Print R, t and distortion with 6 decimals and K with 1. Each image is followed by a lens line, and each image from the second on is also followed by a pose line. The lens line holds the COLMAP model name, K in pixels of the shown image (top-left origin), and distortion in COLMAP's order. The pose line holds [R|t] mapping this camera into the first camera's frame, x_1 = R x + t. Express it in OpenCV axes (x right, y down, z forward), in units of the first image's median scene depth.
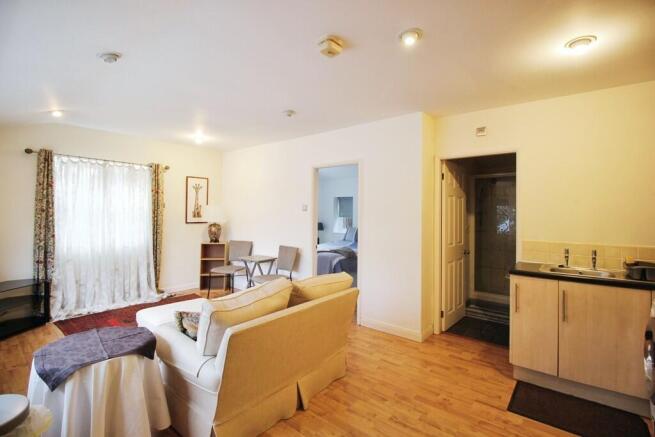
lens RADIAL K [[313.4, 0, 329.8], [0, 313.4, 215.0], [0, 0, 1]] dist [-0.009894, -0.001057]
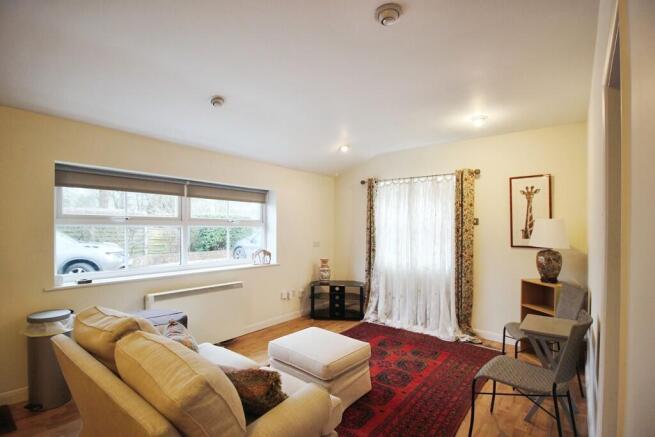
lens RADIAL K [[313.4, 0, 324.8], [0, 313.4, 229.8], [0, 0, 1]] dist [-0.009894, -0.001057]
pose [[-0.024944, -0.006904, -0.999665, 0.263424], [-0.018315, 0.999811, -0.006448, 0.001302], [0.999521, 0.018148, -0.025065, 0.704727]]
